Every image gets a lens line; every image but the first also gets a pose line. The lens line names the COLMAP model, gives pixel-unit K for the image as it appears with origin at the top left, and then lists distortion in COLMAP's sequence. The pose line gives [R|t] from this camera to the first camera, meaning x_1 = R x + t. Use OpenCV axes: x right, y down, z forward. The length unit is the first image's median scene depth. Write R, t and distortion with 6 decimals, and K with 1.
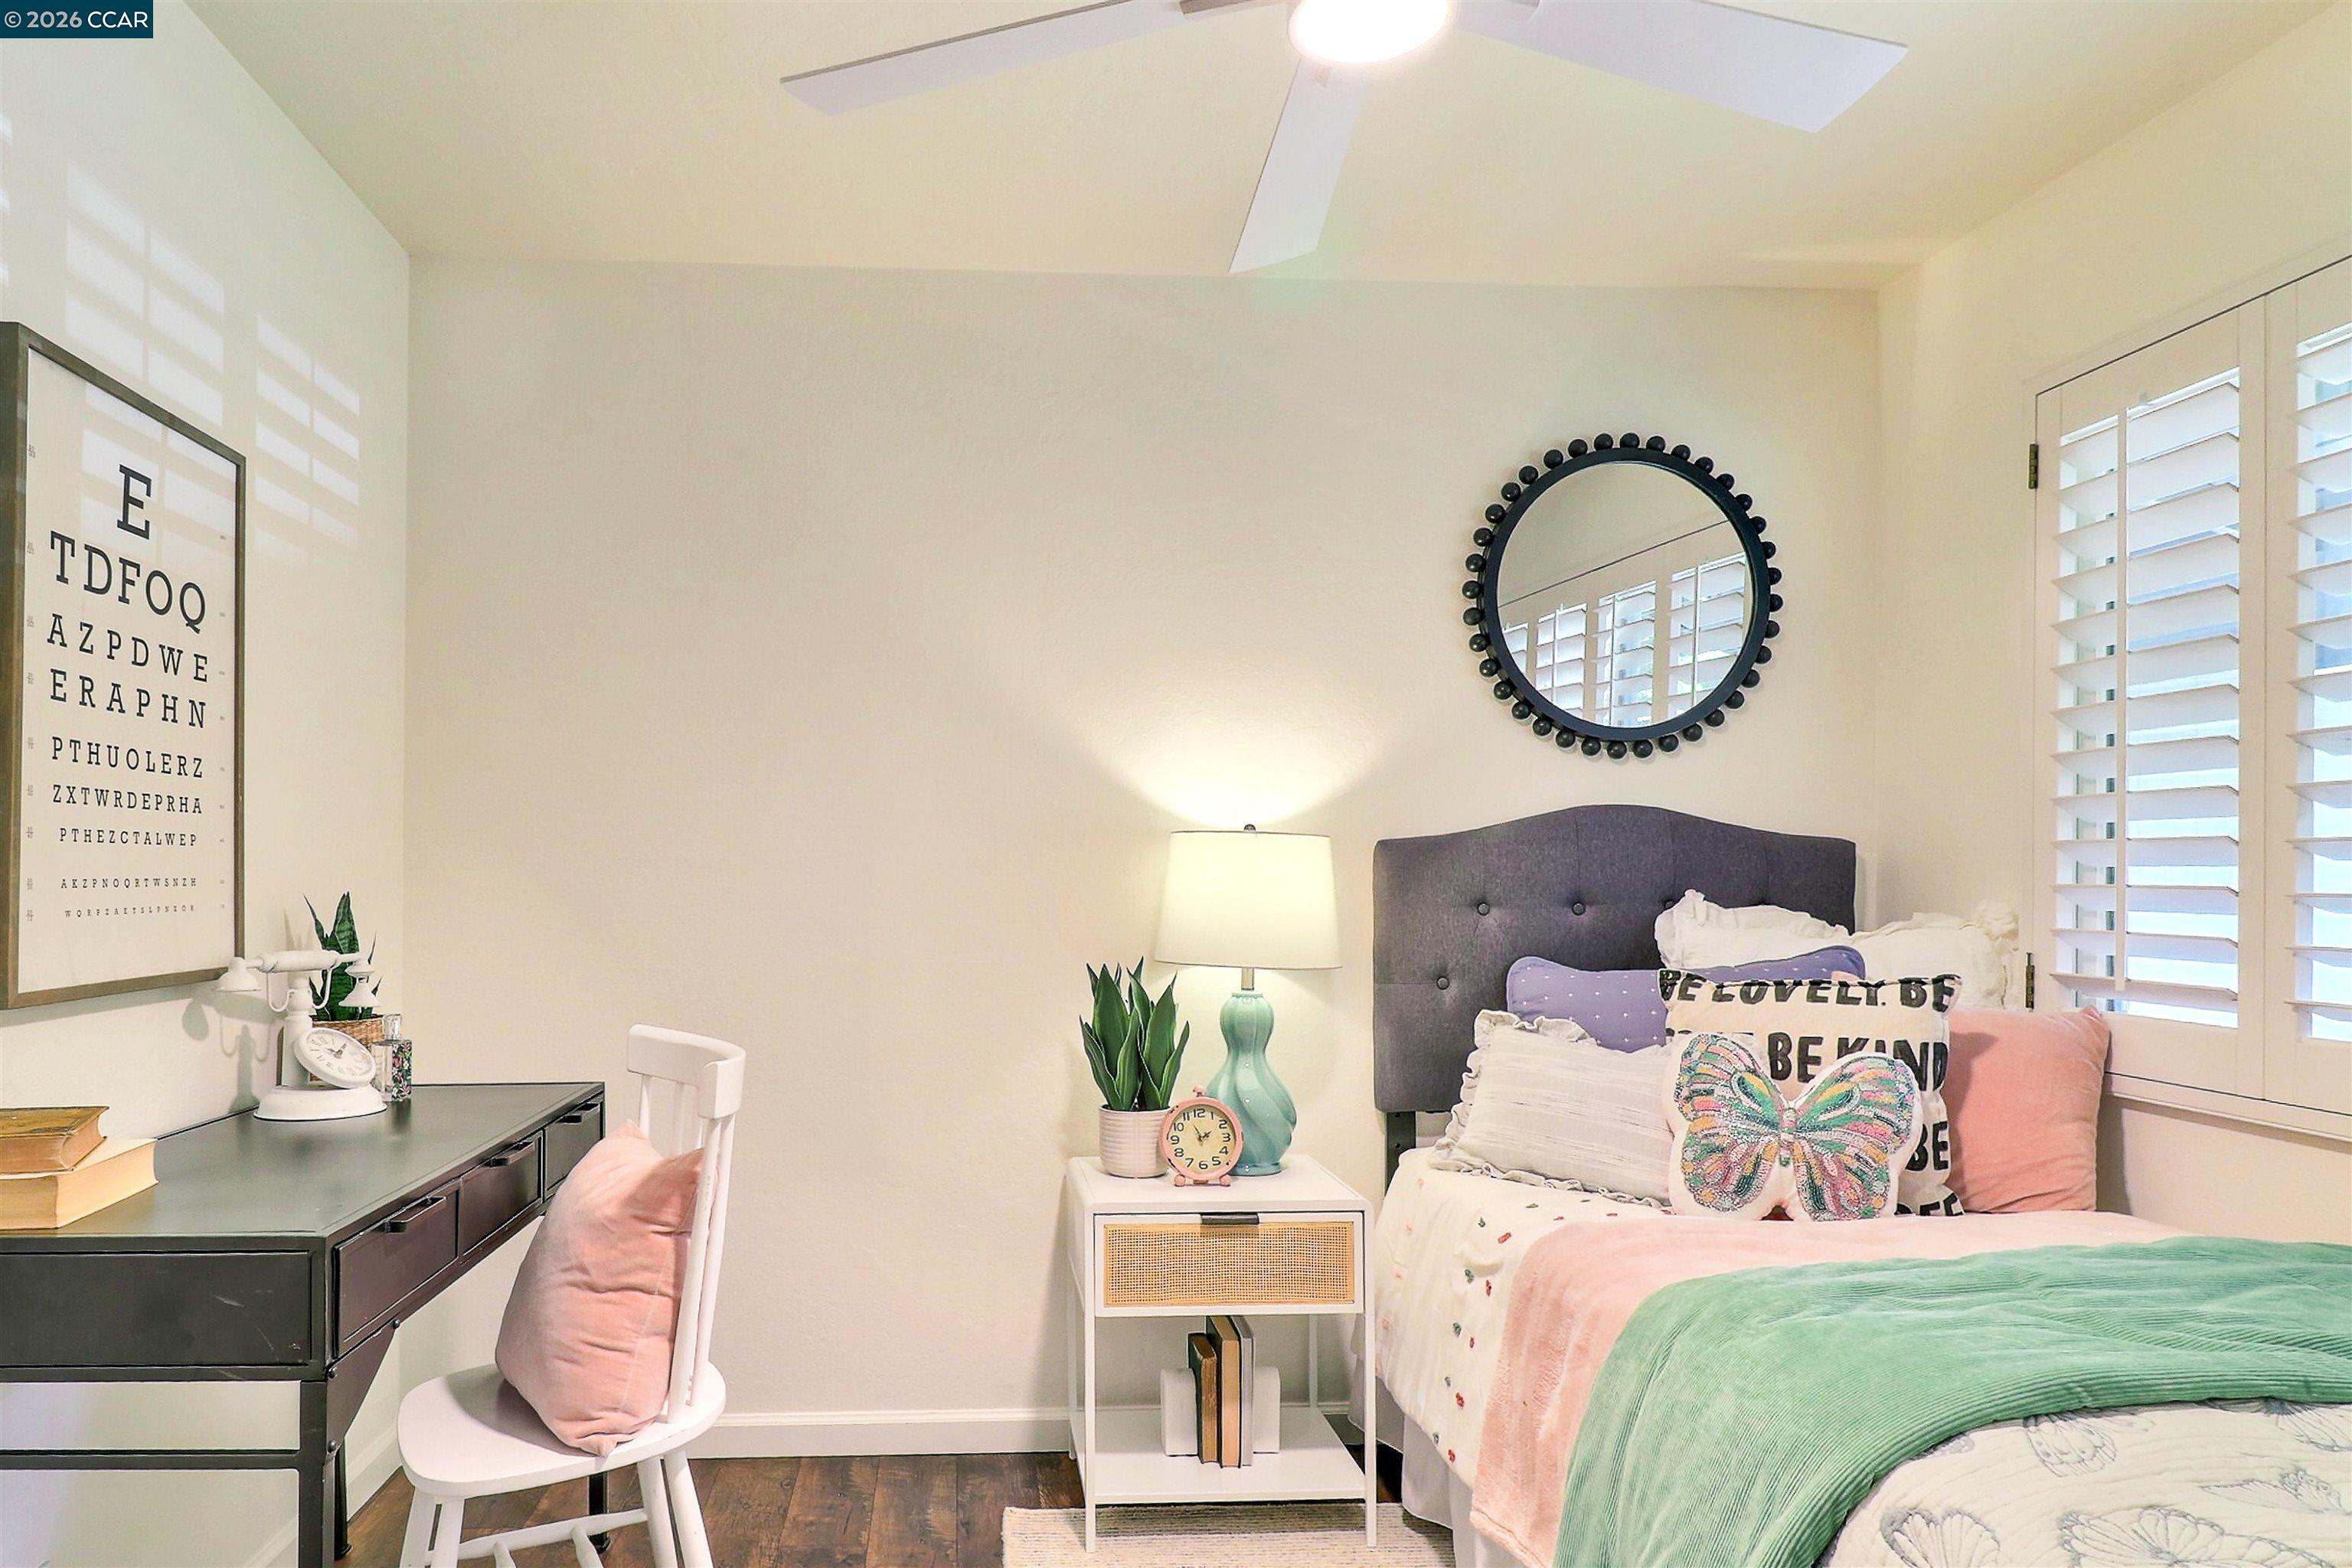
lens RADIAL K [[1454.8, 0, 1175.4], [0, 1454.8, 892.8], [0, 0, 1]] dist [0.003813, 0.001607]
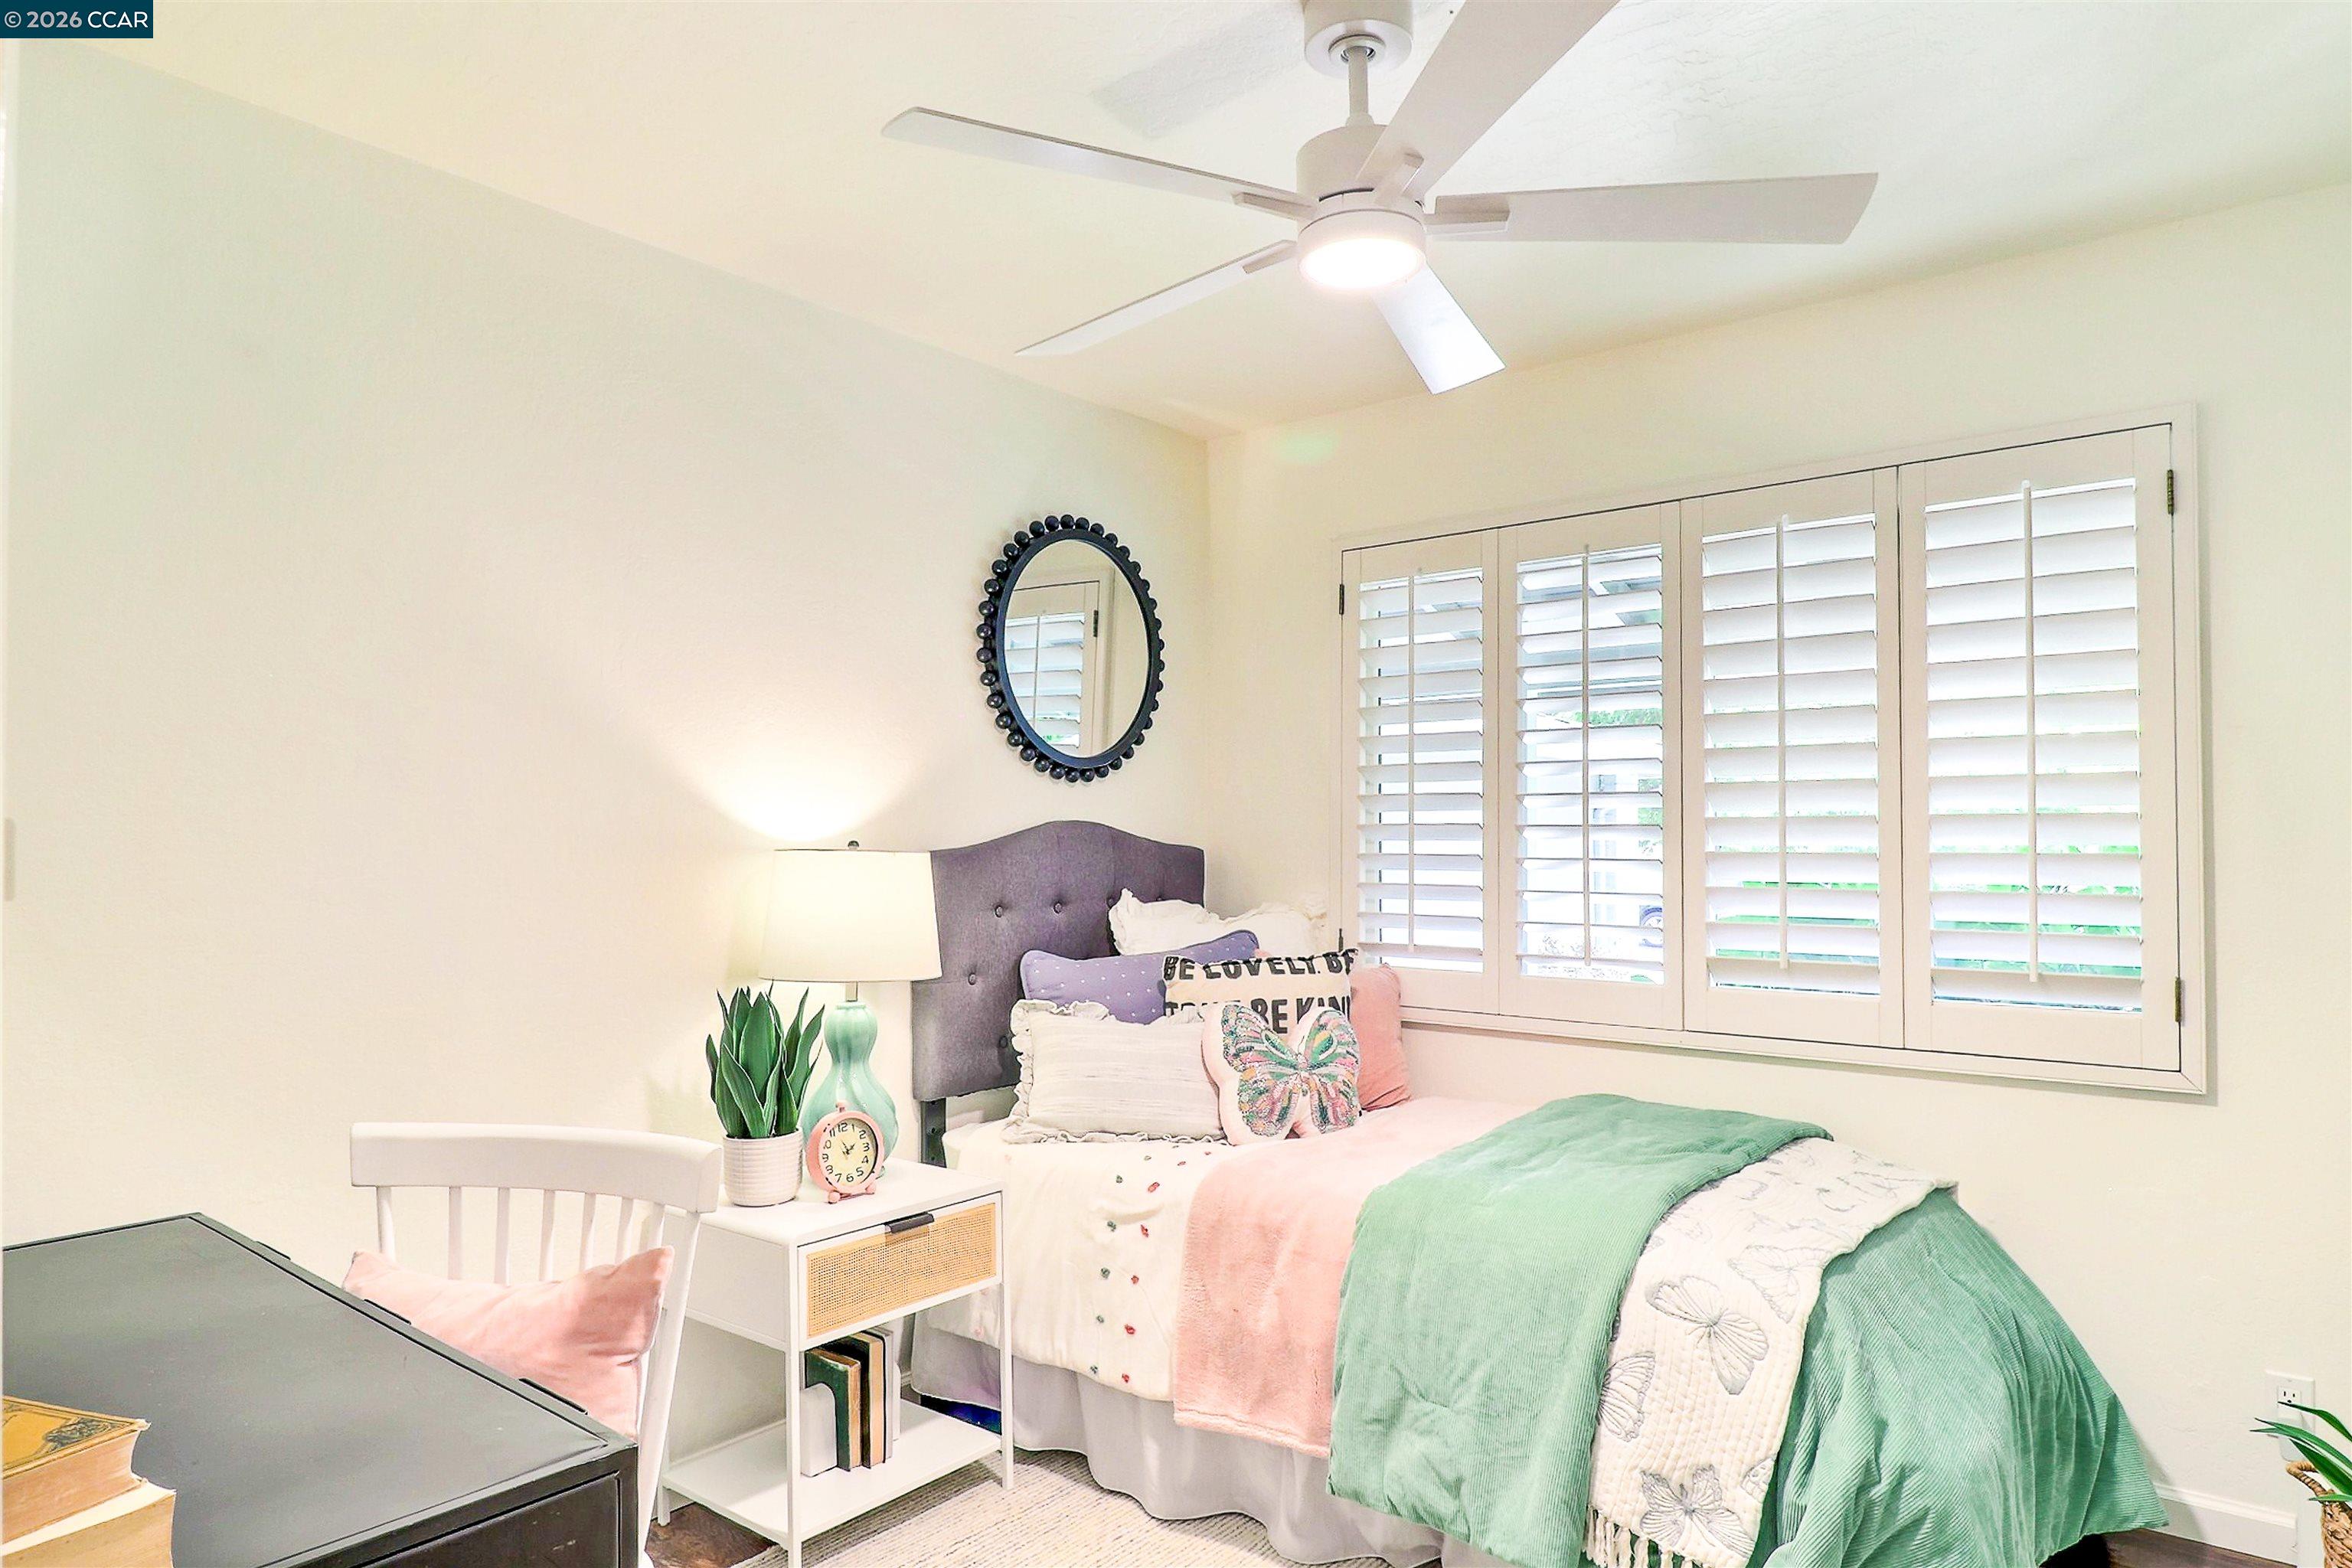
lens RADIAL K [[1395.1, 0, 1176.7], [0, 1395.1, 829.8], [0, 0, 1]] dist [0.001642, 0.000452]
pose [[0.672541, 0.000242, 0.740060, -0.570355], [0.007595, 0.999945, -0.007230, -0.049802], [-0.740021, 0.010483, 0.672502, 0.174871]]
